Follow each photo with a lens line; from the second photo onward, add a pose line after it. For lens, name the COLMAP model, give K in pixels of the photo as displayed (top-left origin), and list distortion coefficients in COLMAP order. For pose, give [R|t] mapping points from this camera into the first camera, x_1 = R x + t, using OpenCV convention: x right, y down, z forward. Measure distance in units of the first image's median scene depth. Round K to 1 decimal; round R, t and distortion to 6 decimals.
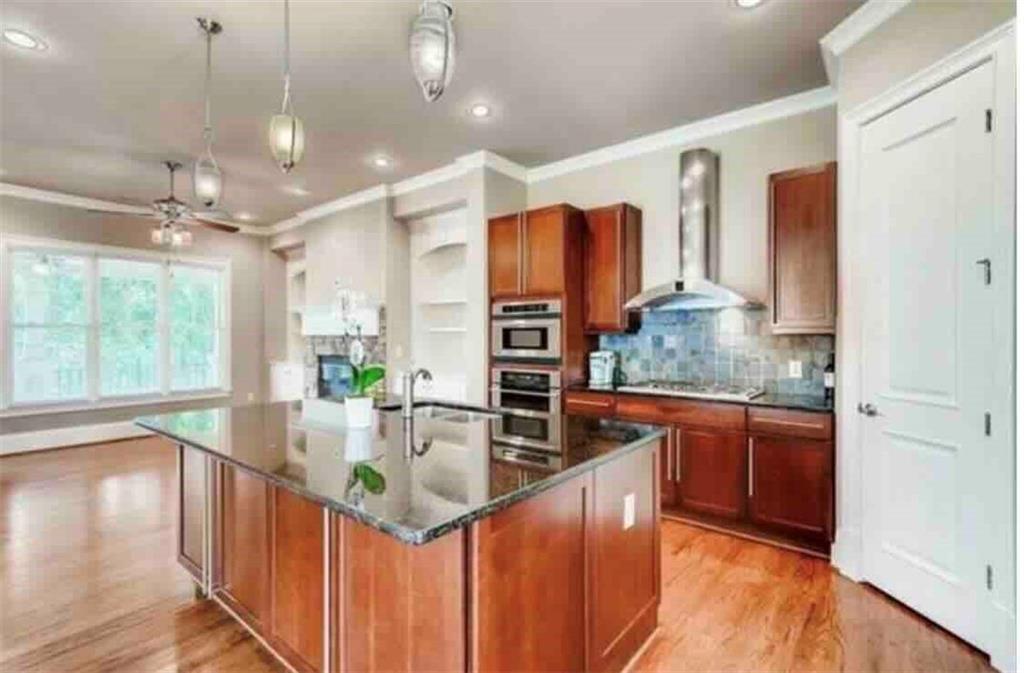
lens RADIAL K [[472.9, 0, 498.9], [0, 472.9, 335.9], [0, 0, 1]] dist [0.013209, -0.000139]
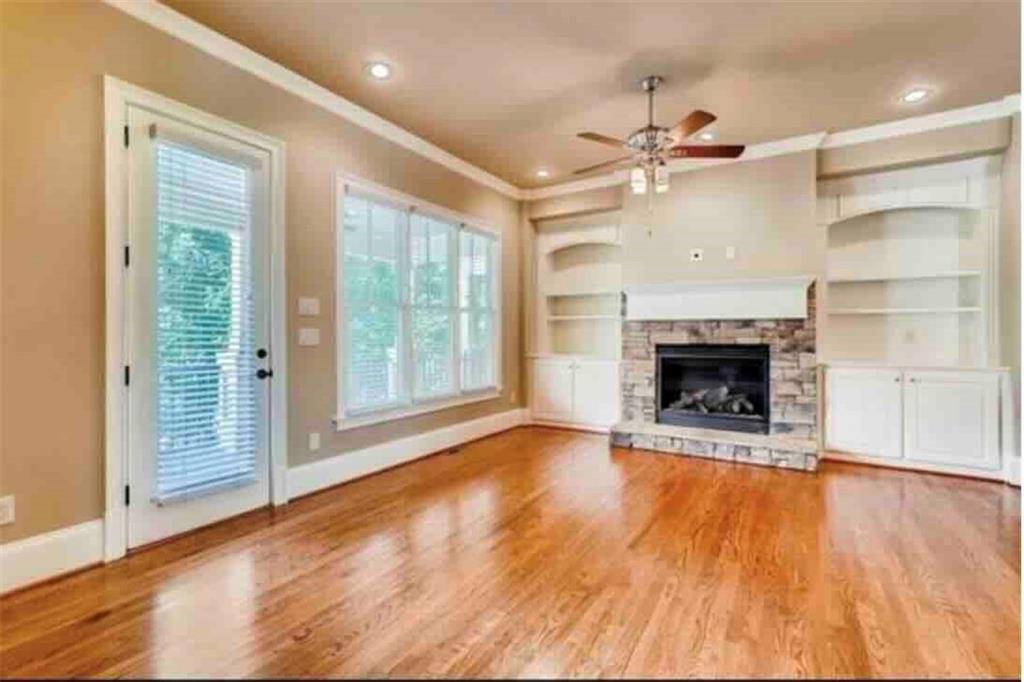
lens RADIAL K [[475.1, 0, 512.0], [0, 475.1, 341.0], [0, 0, 1]] dist [0.021911, 0.000002]
pose [[0.986620, -0.000134, 0.163038, -0.847395], [-0.001840, 0.999927, 0.011959, 0.028268], [-0.163027, -0.012100, 0.986547, 0.249328]]
